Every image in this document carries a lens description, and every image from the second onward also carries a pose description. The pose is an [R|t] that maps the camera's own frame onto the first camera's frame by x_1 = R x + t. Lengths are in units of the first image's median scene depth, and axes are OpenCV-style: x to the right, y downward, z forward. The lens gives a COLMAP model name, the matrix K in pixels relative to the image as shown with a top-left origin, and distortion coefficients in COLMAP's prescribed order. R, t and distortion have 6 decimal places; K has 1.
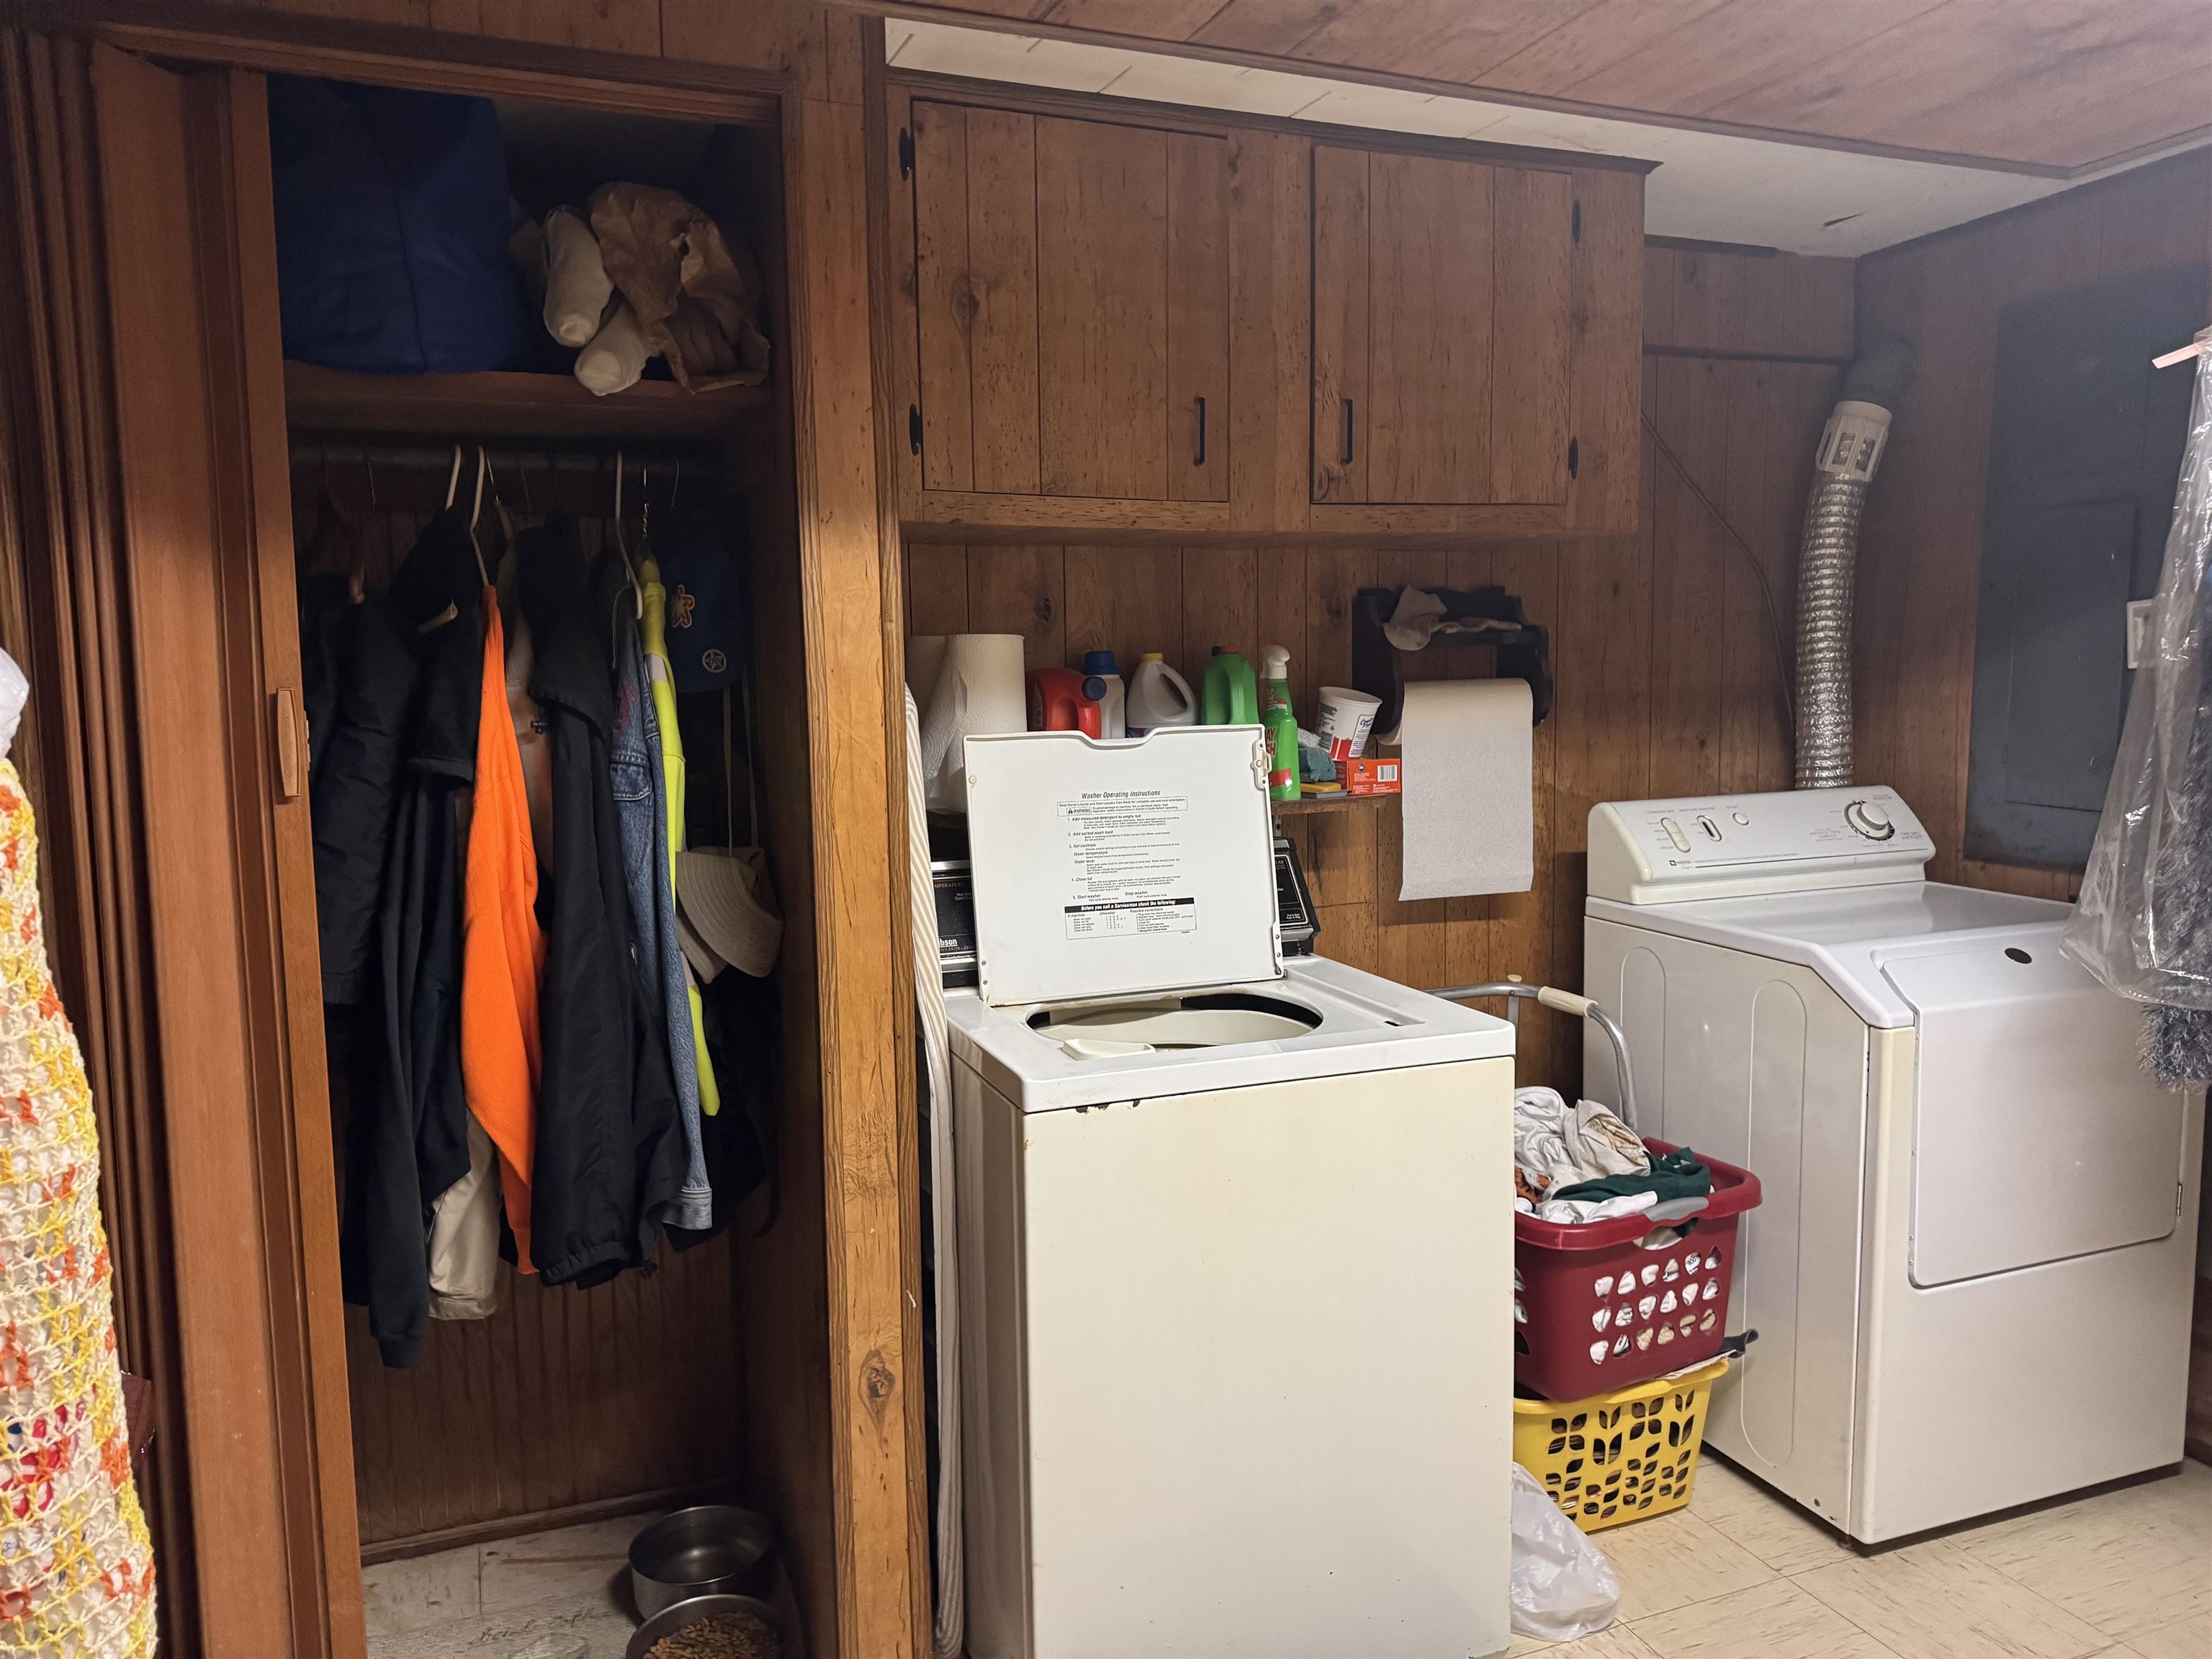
lens RADIAL K [[1525.2, 0, 1089.4], [0, 1525.2, 832.8], [0, 0, 1]] dist [0.112081, -0.193566]
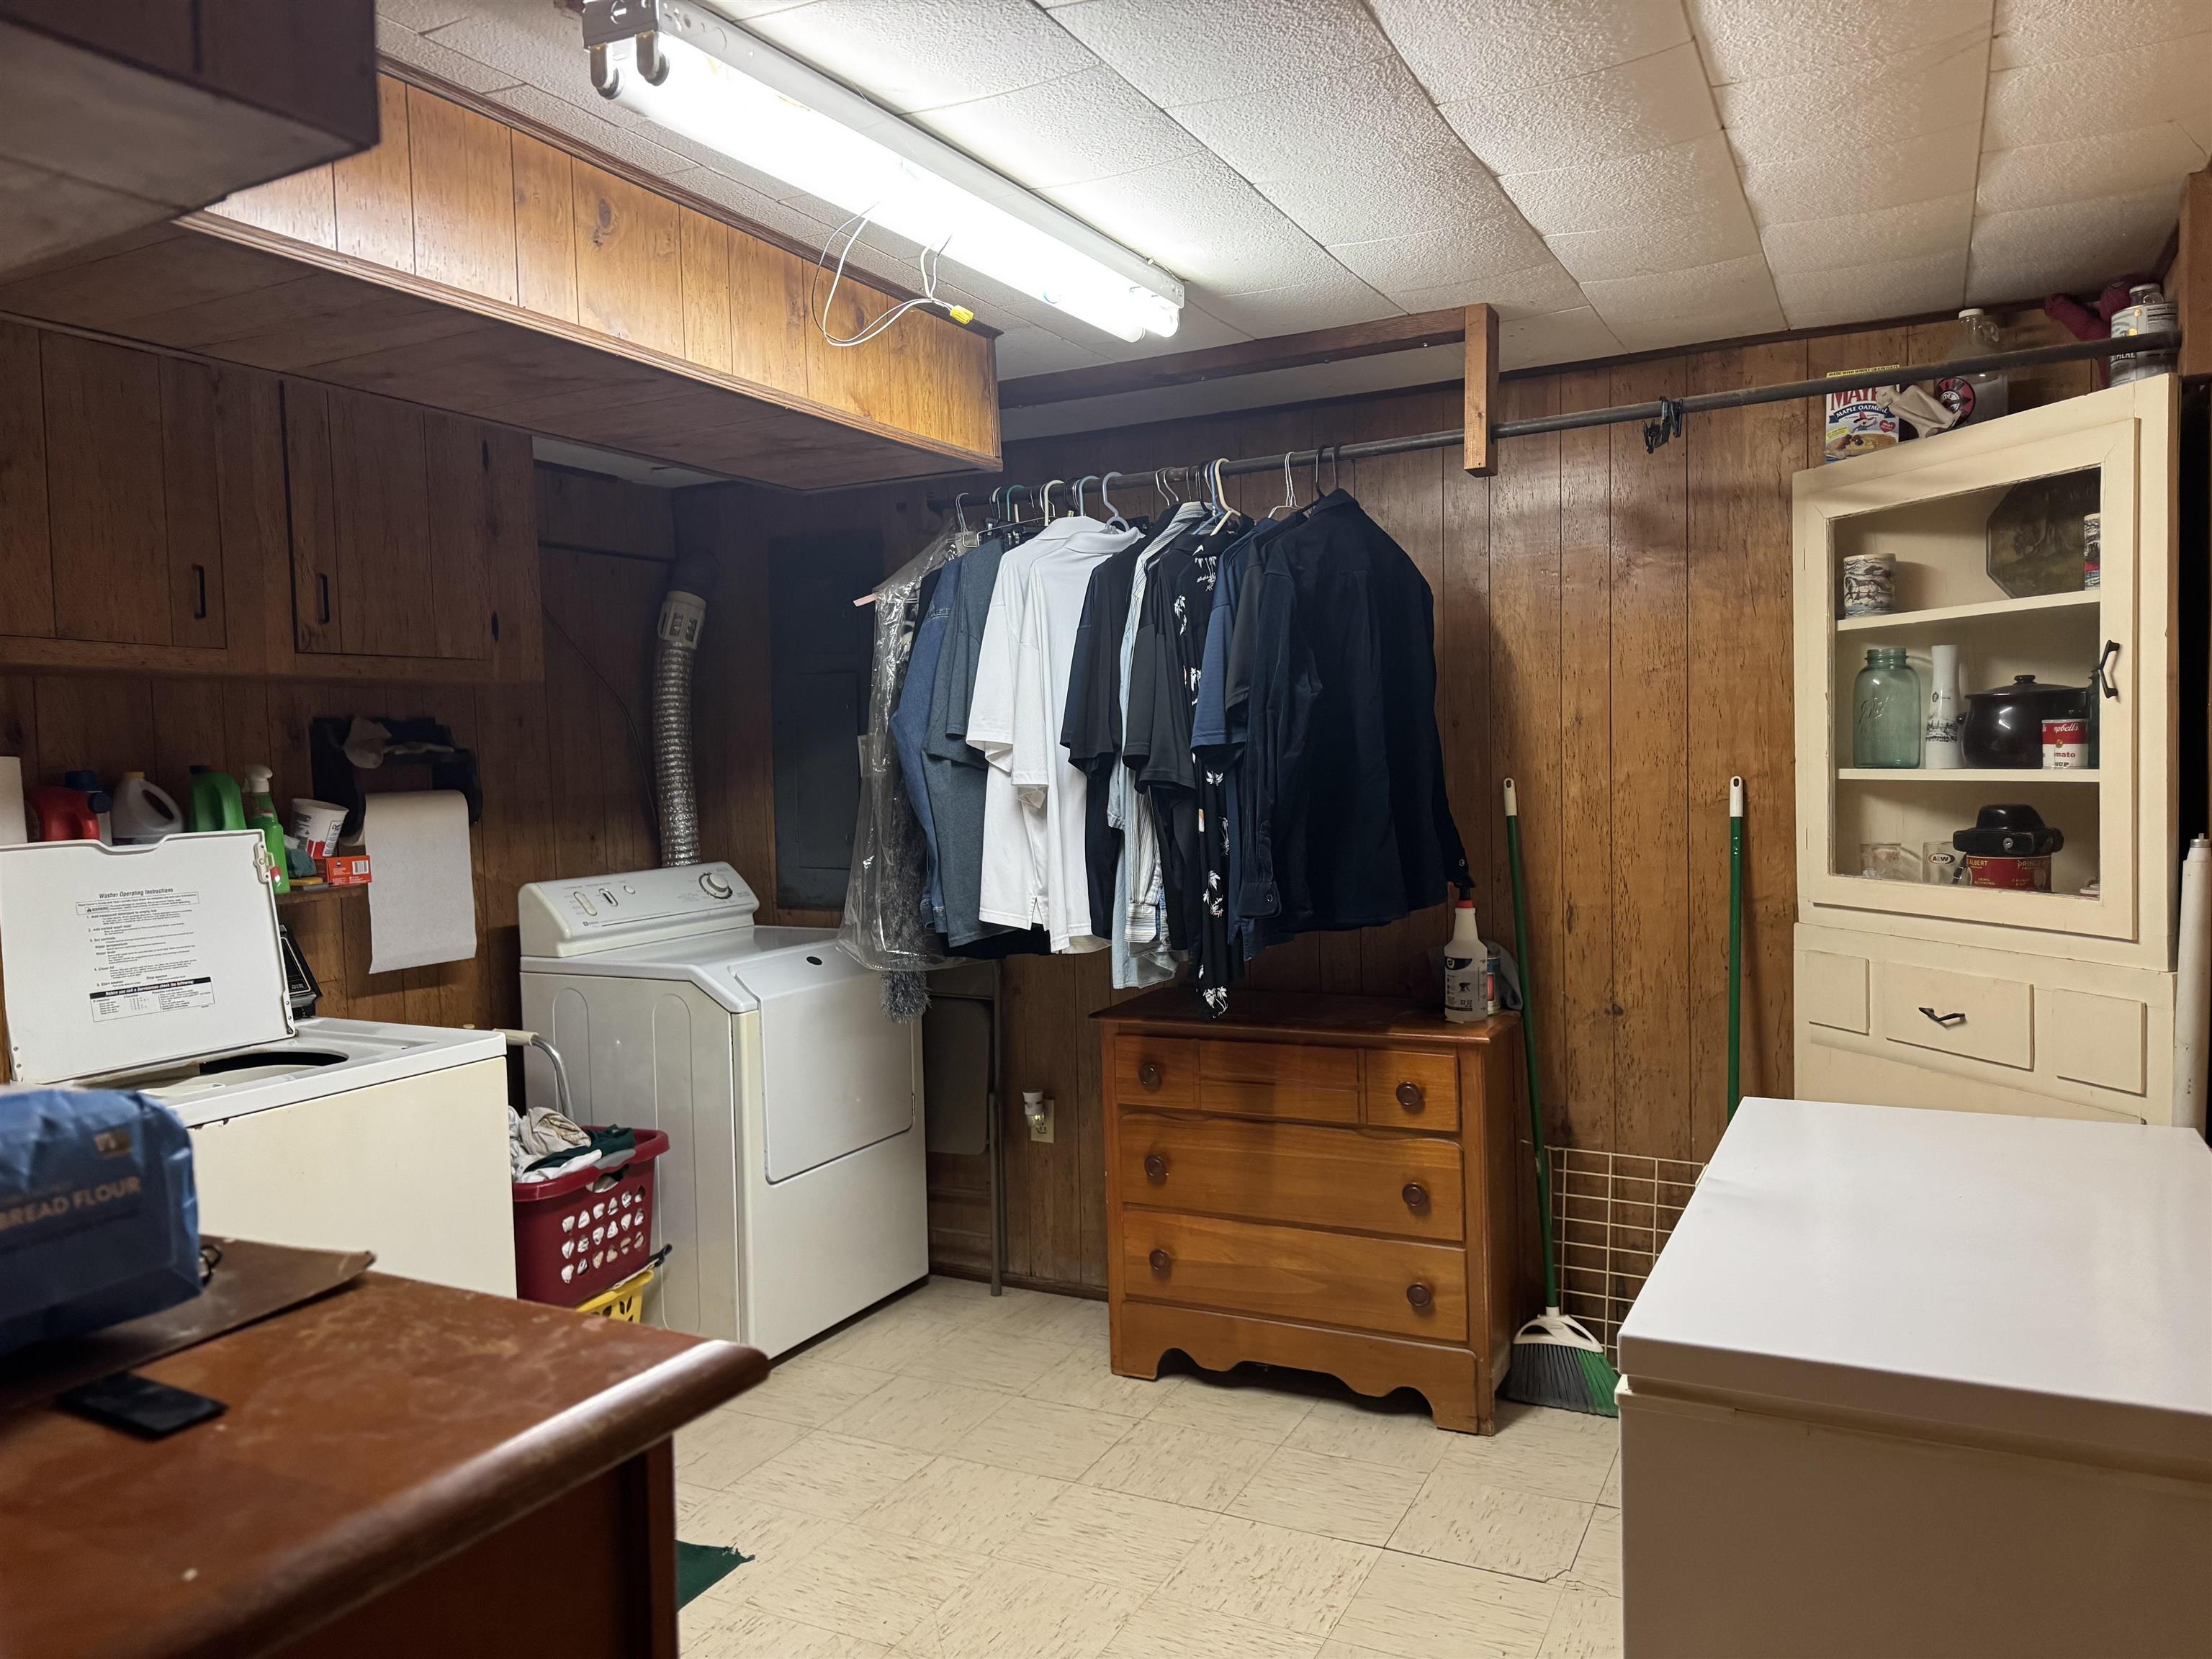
lens RADIAL K [[1525.2, 0, 1089.4], [0, 1525.2, 832.8], [0, 0, 1]] dist [0.112081, -0.193566]
pose [[0.751365, -0.037008, 0.658848, -0.200254], [0.086261, 0.995367, -0.042463, 0.039999], [-0.654224, 0.088739, 0.751077, -0.348389]]
